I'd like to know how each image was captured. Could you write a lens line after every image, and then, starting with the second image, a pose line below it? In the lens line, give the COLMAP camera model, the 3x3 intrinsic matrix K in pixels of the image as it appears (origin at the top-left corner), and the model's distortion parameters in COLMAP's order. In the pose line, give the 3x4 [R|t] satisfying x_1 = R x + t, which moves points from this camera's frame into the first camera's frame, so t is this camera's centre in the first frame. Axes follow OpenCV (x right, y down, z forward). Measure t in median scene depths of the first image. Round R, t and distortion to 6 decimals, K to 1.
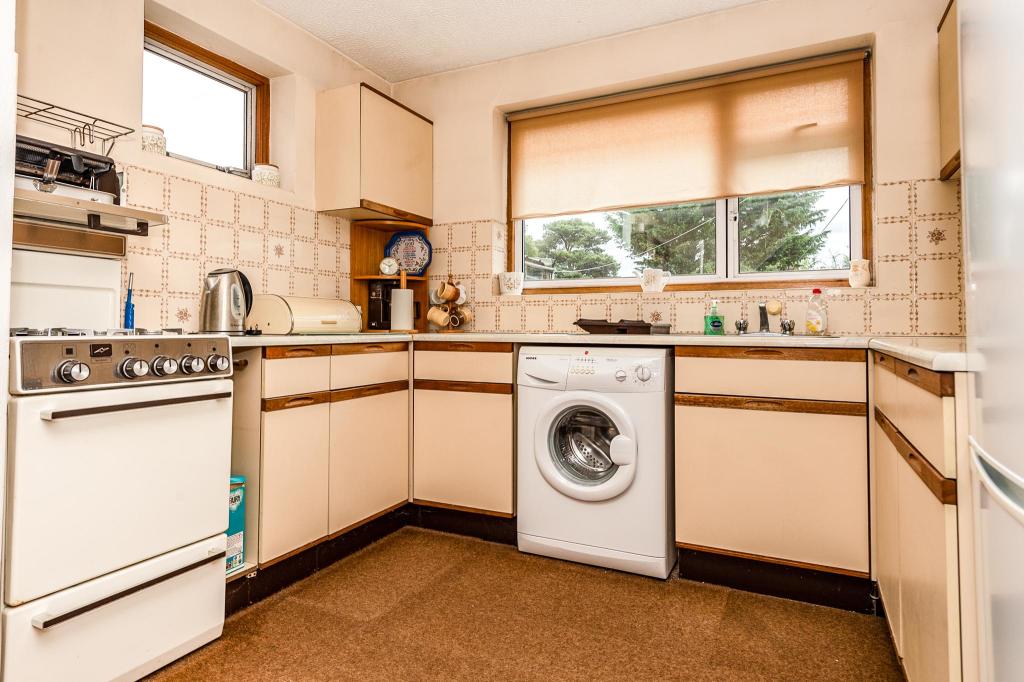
lens RADIAL K [[578.0, 0, 511.0], [0, 578.0, 321.4], [0, 0, 1]] dist [0.001131, 0.000034]
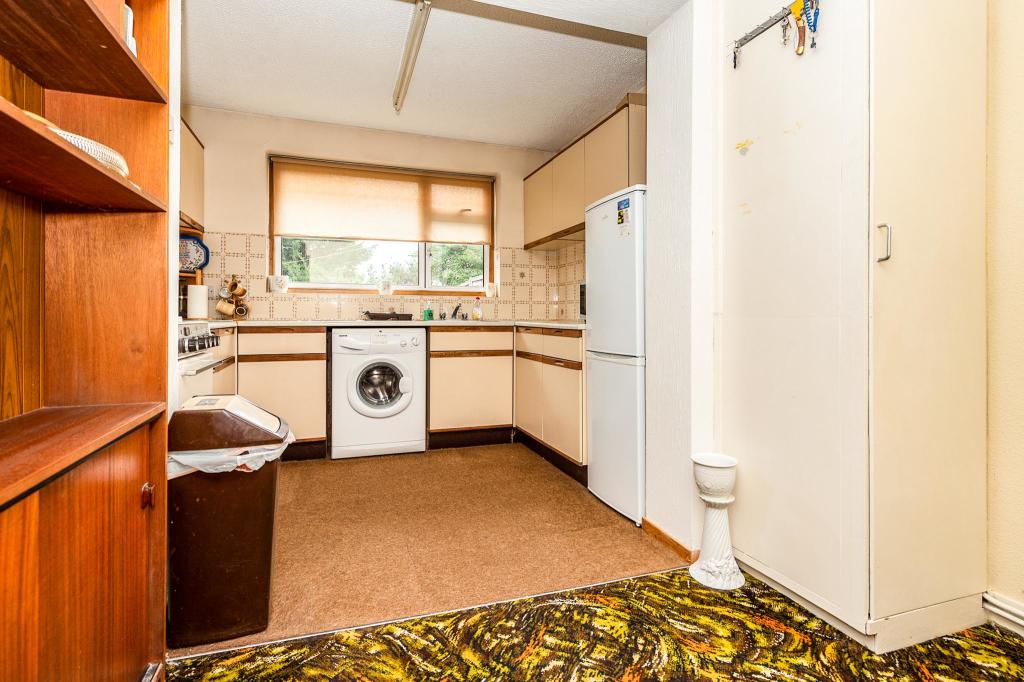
lens RADIAL K [[511.4, 0, 511.6], [0, 511.4, 317.1], [0, 0, 1]] dist [0.002859, 0.000173]
pose [[0.703142, 0.000512, 0.711050, -0.621859], [-0.009904, 0.999910, 0.009074, -0.004690], [-0.710981, -0.013422, 0.703083, -0.309818]]
